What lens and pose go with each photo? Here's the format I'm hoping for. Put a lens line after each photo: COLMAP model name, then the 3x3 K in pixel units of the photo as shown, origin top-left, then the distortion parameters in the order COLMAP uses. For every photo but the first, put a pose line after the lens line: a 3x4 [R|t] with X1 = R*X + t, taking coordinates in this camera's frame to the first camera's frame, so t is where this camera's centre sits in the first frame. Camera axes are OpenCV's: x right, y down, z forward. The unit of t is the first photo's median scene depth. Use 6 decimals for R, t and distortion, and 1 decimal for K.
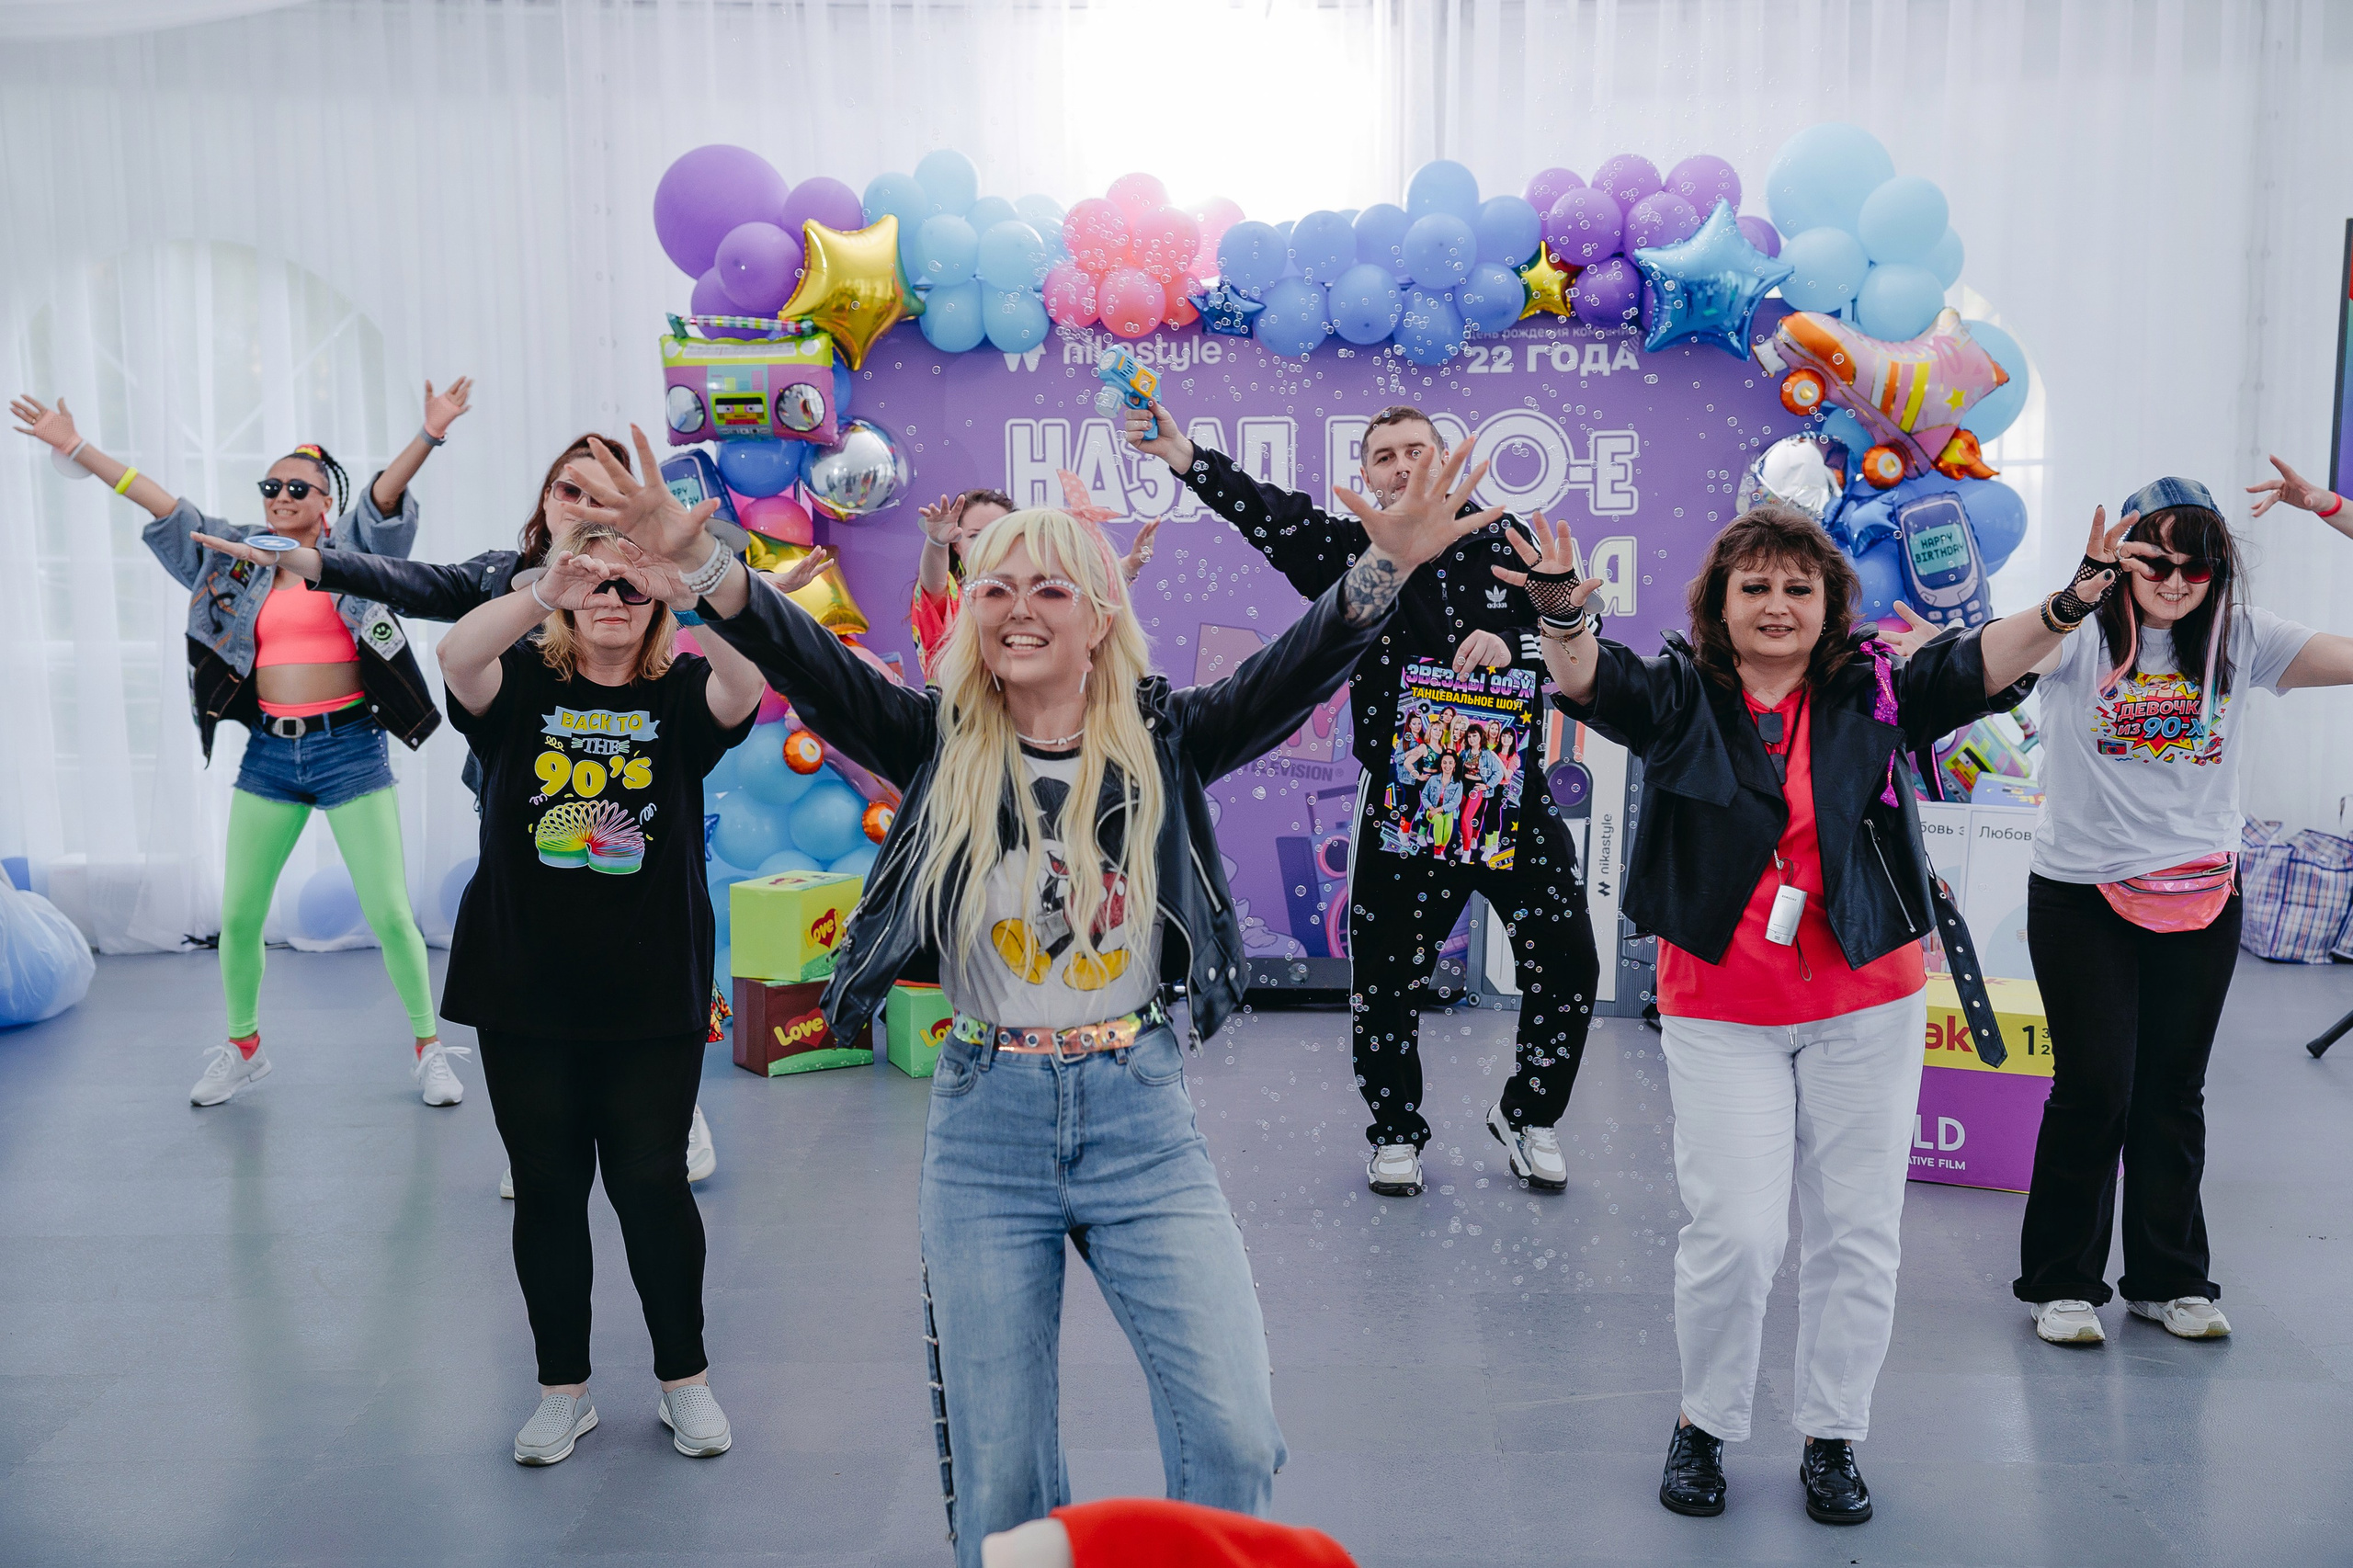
lens RADIAL K [[3621.2, 0, 1167.0], [0, 3621.2, 773.5], [0, 0, 1]] dist [0.555937, -1.471633]
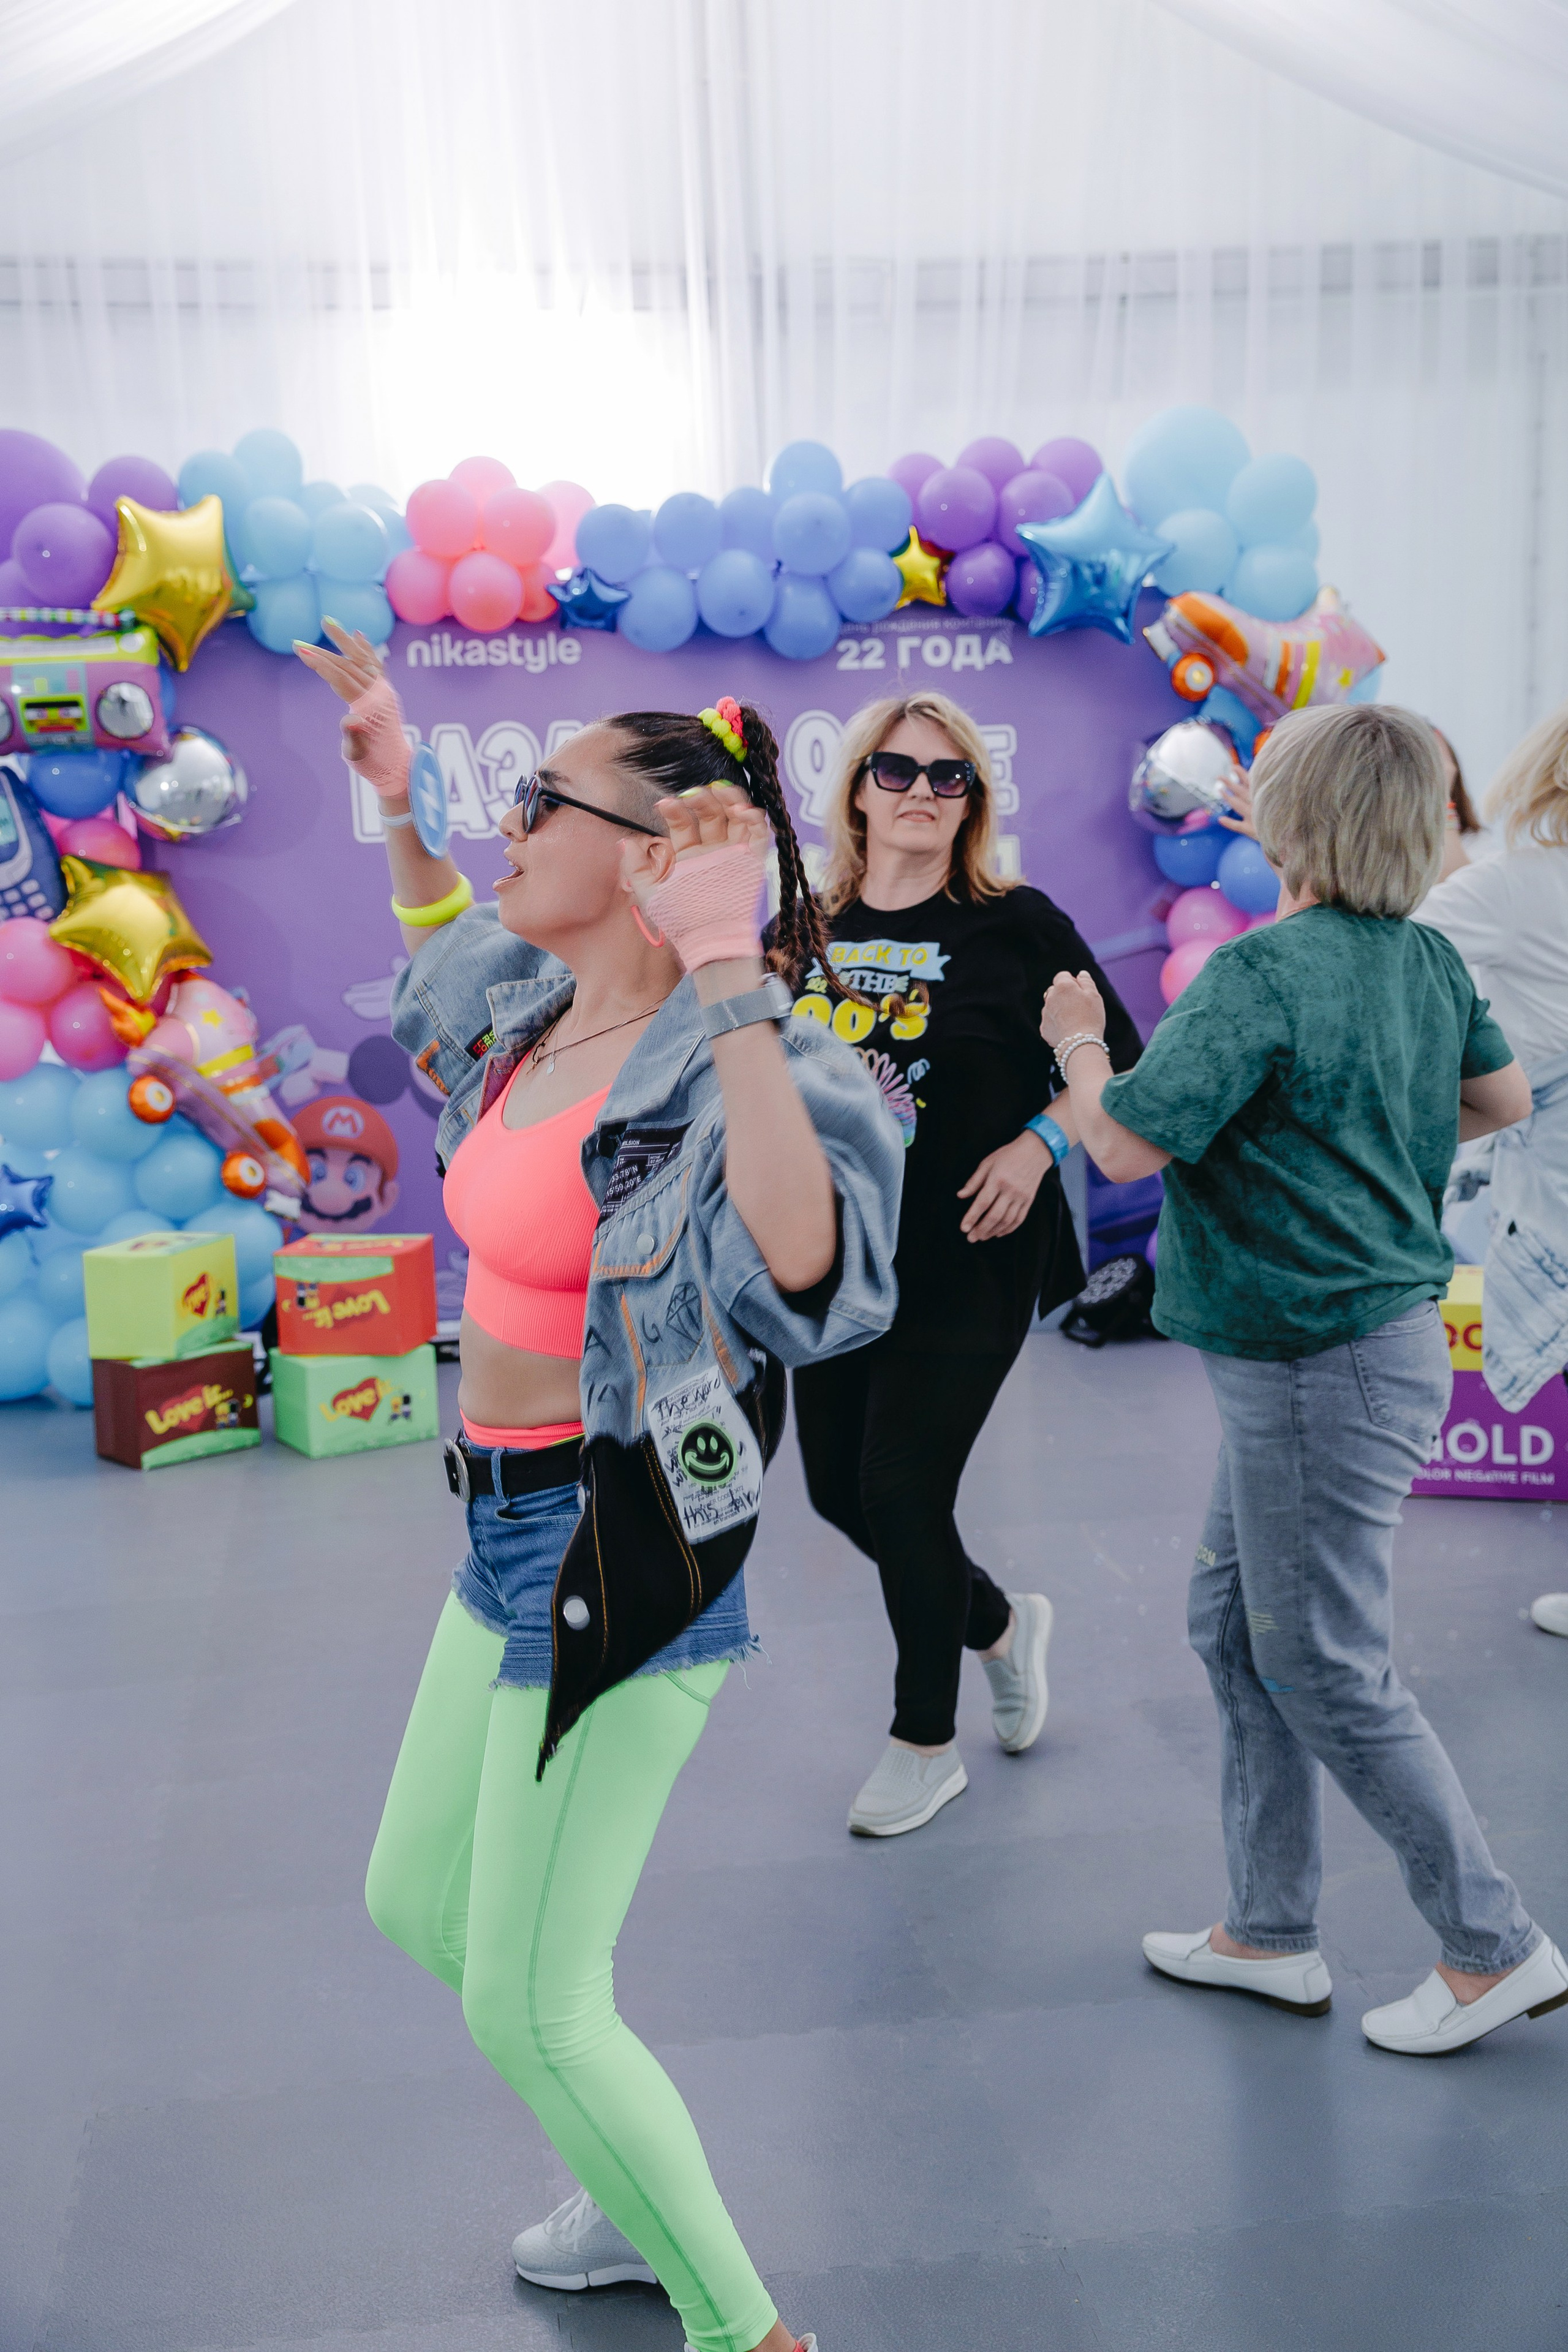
lens RADIAL K [[2678.3, 0, 765.4], [0, 2678.3, 1178.1], [0, 0, 1]] dist [0.177967, -0.013962]
pose [[0.983434, -0.055009, 0.172719, -0.065846], [0.052383, 0.998432, 0.019729, 0.008095], [-0.173533, -0.010355, 0.984774, 0.315252]]
